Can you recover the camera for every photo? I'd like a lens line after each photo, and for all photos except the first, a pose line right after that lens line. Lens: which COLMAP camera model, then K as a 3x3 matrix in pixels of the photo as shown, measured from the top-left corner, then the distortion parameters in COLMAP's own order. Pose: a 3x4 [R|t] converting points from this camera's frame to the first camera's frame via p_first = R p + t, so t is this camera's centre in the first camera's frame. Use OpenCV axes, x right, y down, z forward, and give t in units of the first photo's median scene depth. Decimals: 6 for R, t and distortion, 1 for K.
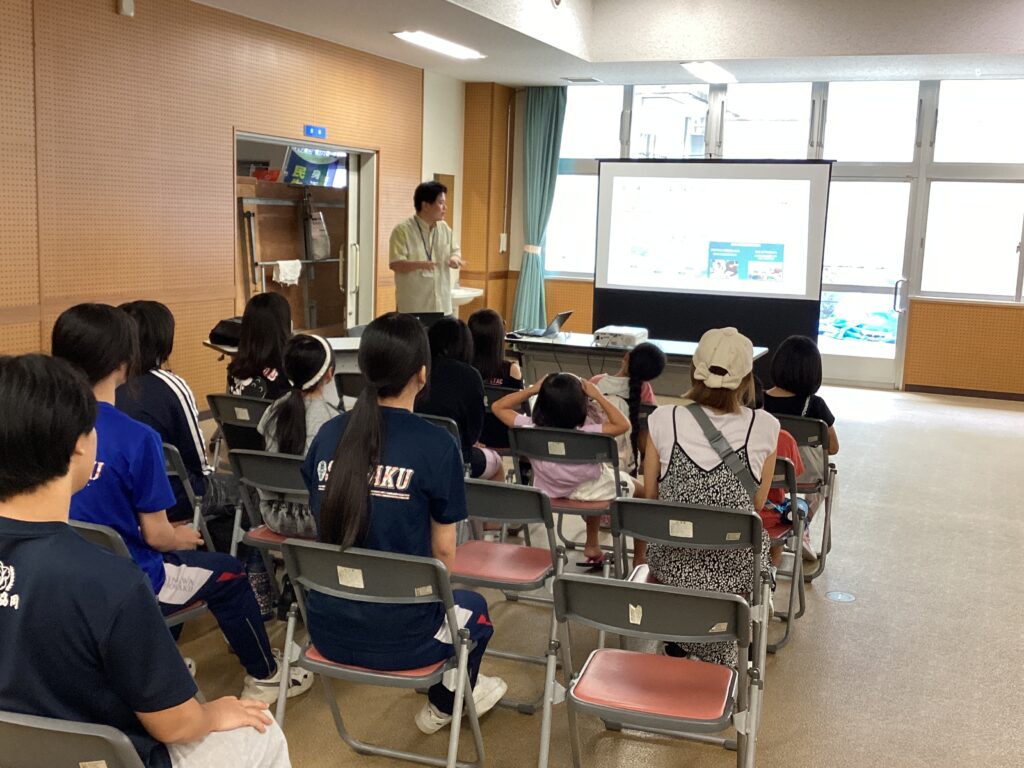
lens RADIAL K [[1017.7, 0, 512.0], [0, 1017.7, 384.0], [0, 0, 1]] dist [0.066698, -0.000640]
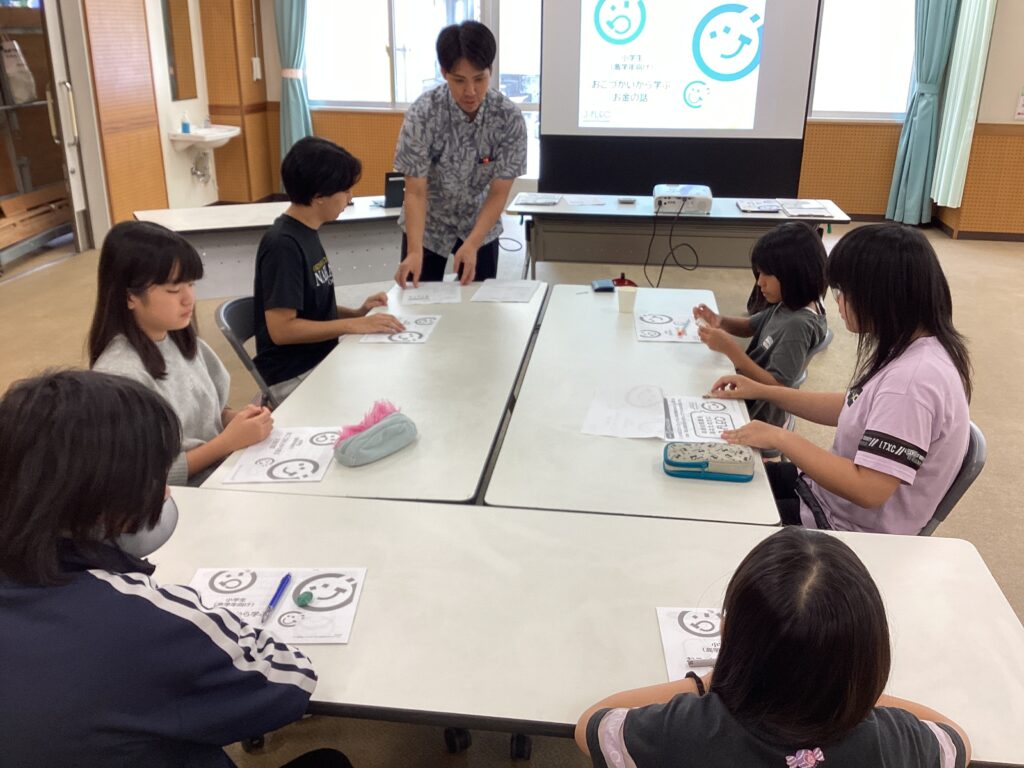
lens RADIAL K [[923.0, 0, 512.0], [0, 923.0, 384.0], [0, 0, 1]] dist [0.050059, -0.104007]
pose [[0.968849, -0.113000, 0.220369, -0.002978], [0.065905, 0.975391, 0.210404, -0.035444], [-0.238722, -0.189326, 0.952453, 0.179852]]
